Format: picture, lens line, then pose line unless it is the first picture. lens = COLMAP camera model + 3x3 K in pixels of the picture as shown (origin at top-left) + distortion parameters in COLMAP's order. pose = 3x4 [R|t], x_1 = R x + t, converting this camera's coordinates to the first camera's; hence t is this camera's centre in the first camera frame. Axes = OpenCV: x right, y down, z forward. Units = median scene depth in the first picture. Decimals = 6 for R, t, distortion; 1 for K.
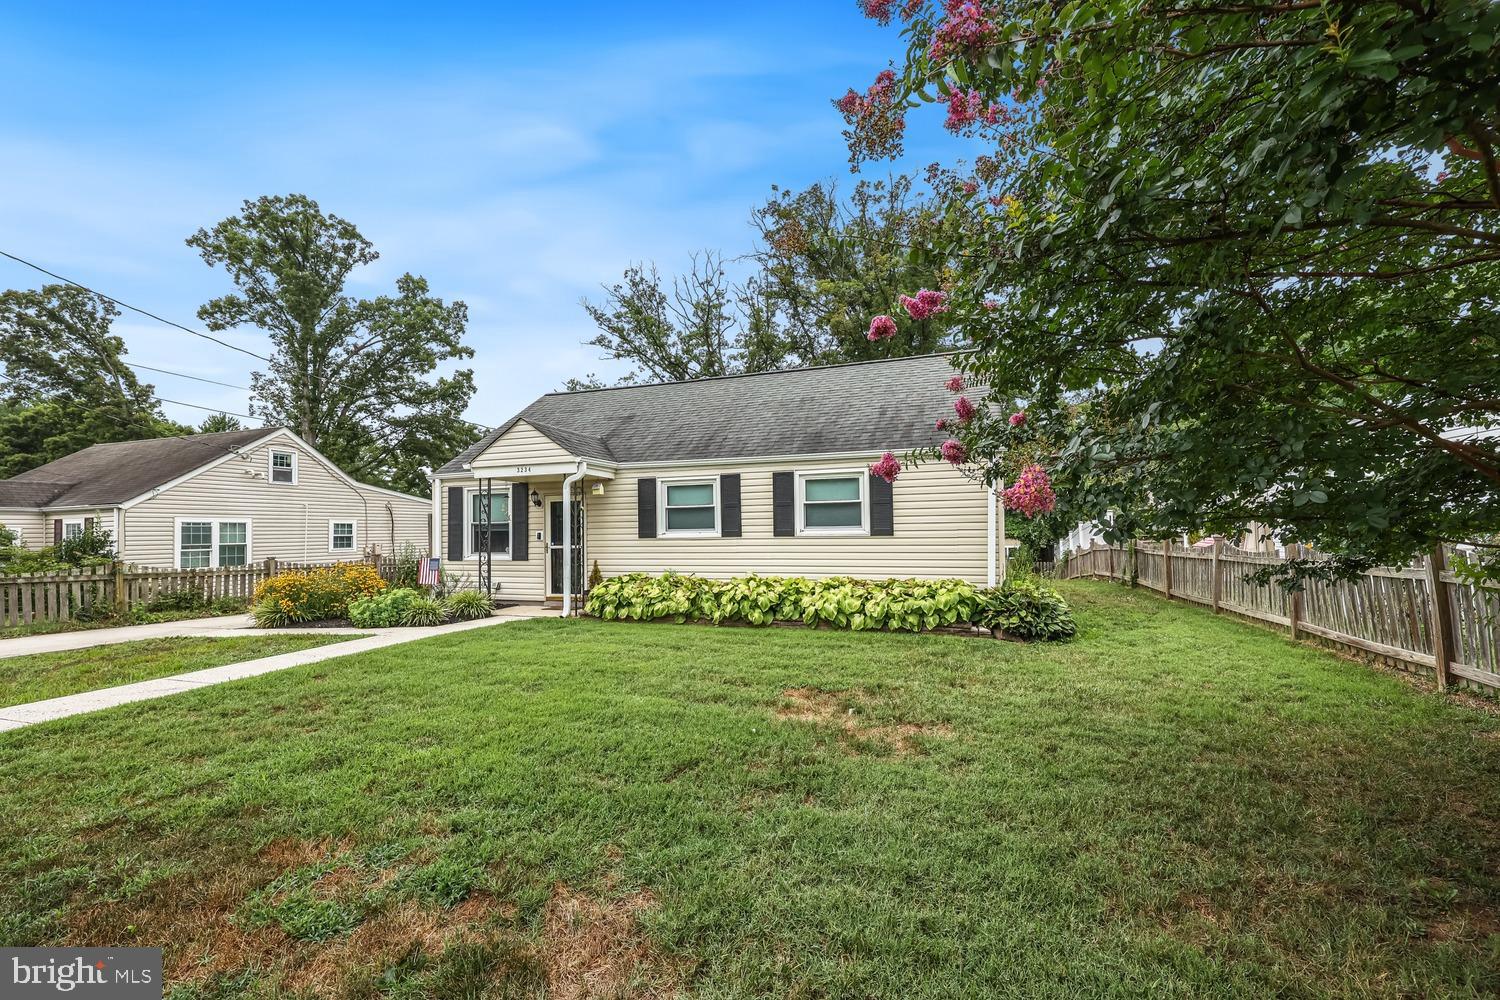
lens RADIAL K [[606.4, 0, 750.0], [0, 606.4, 500.0], [0, 0, 1]] dist [0.000535, 0.000053]
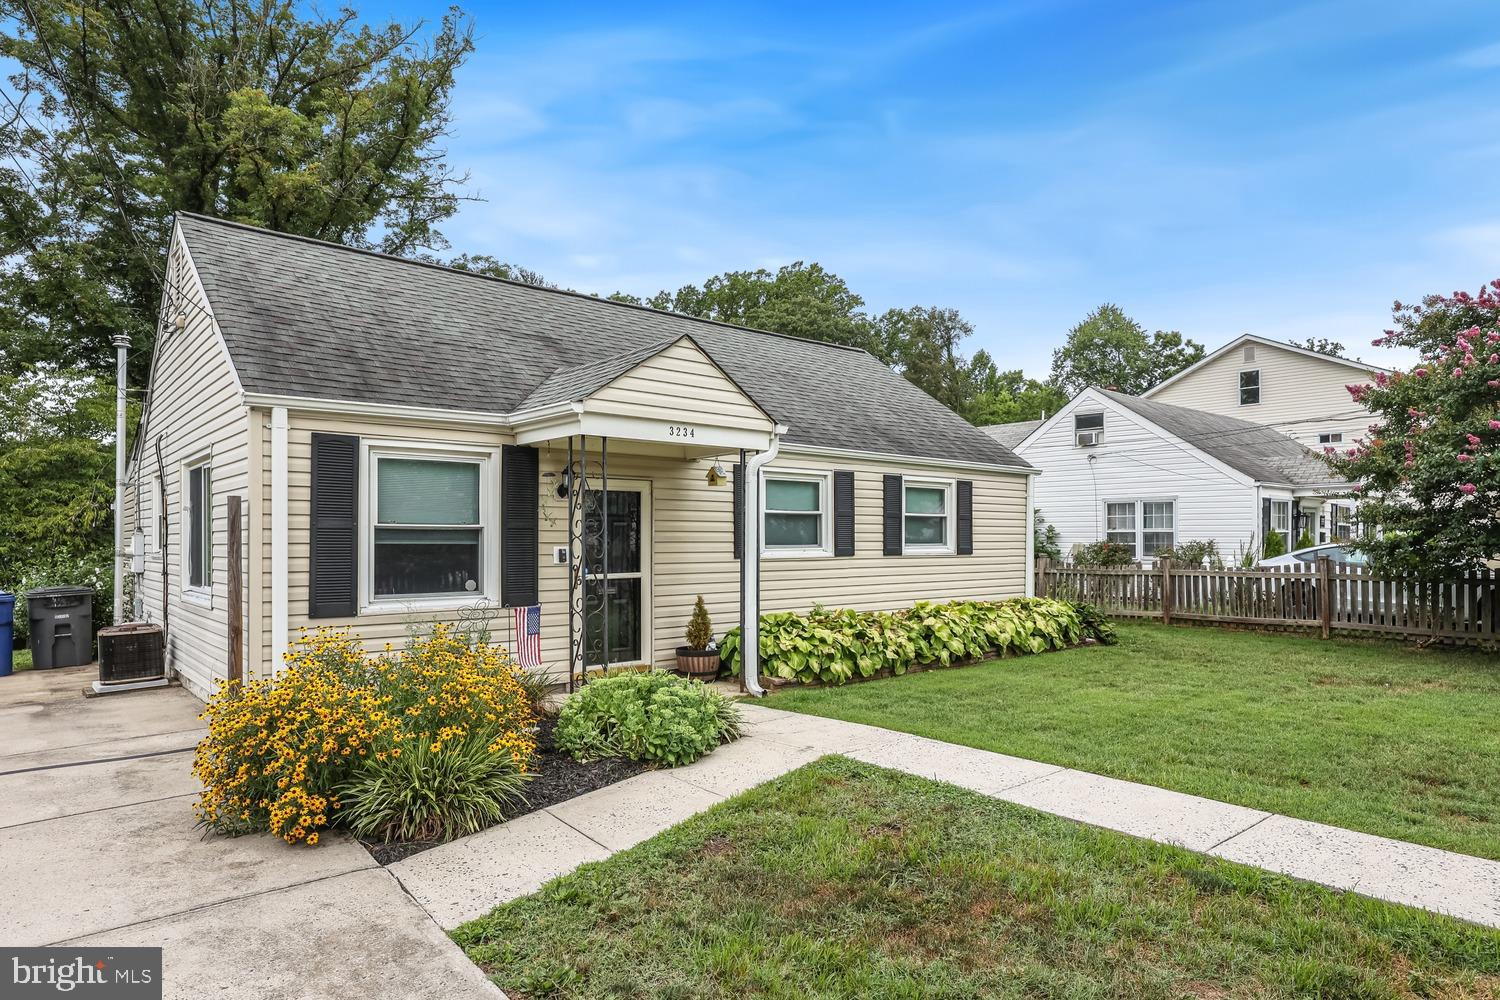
lens RADIAL K [[884.7, 0, 750.7], [0, 884.7, 528.1], [0, 0, 1]] dist [-0.005971, -0.000687]
pose [[0.507677, 0.024011, 0.861213, -1.004290], [-0.053783, 0.998545, 0.003864, 0.028029], [-0.859867, -0.048280, 0.508230, 0.542452]]
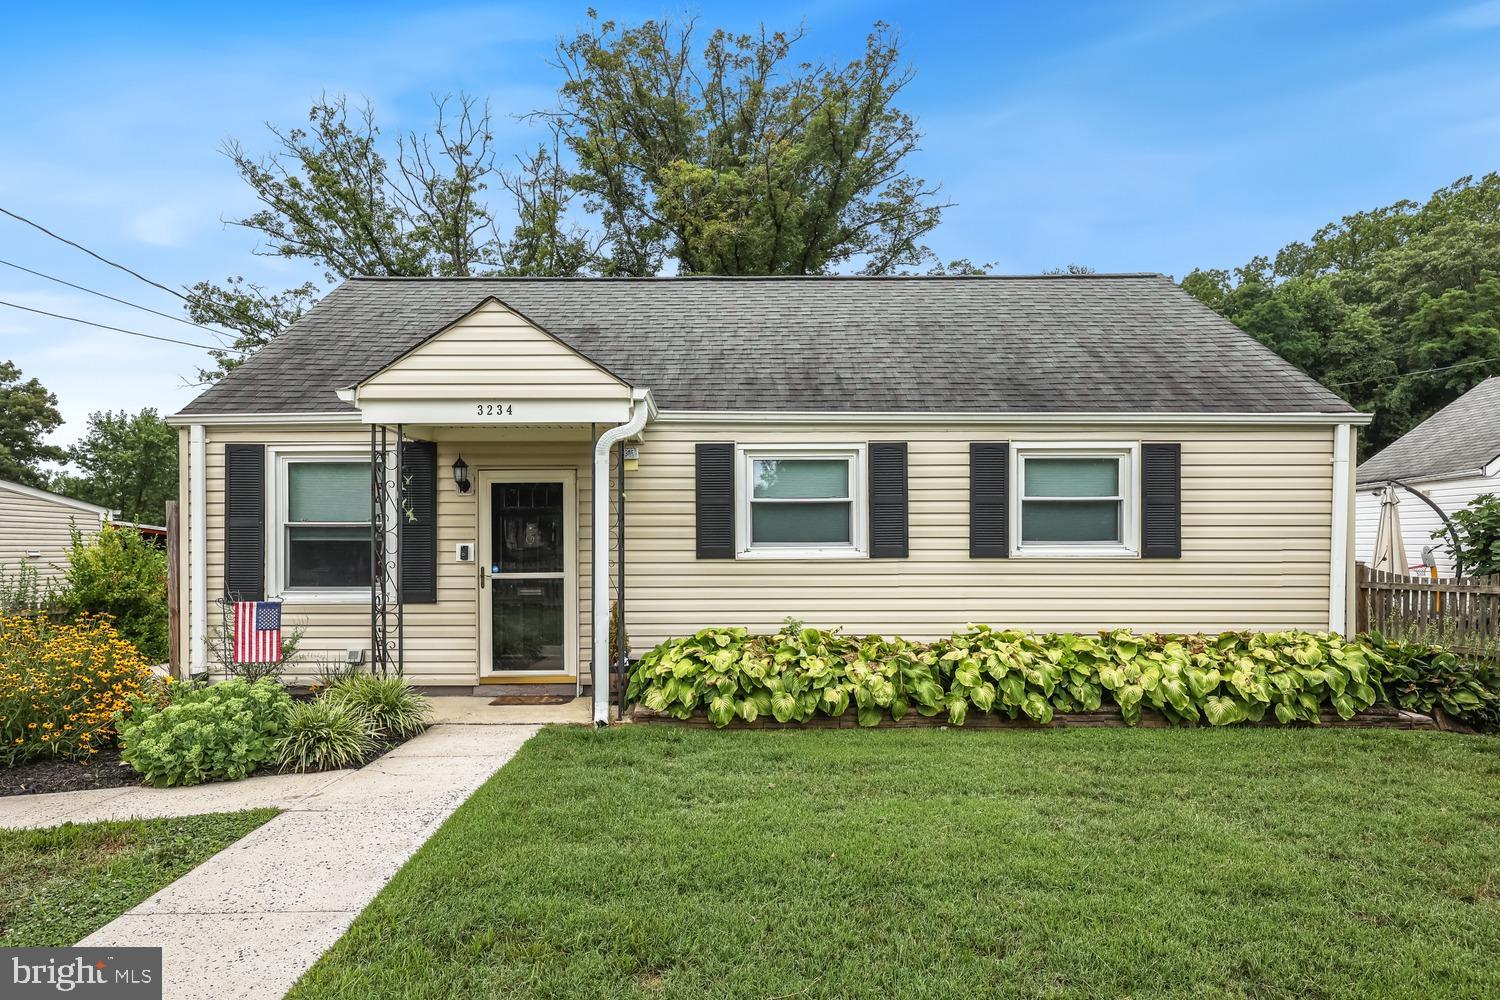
lens RADIAL K [[848.6, 0, 745.4], [0, 848.6, 543.4], [0, 0, 1]] dist [-0.003479, -0.000706]
pose [[0.946623, 0.012685, 0.322093, -0.392502], [-0.027989, 0.998686, 0.042927, 0.018238], [-0.321126, -0.049650, 0.945734, 0.315961]]
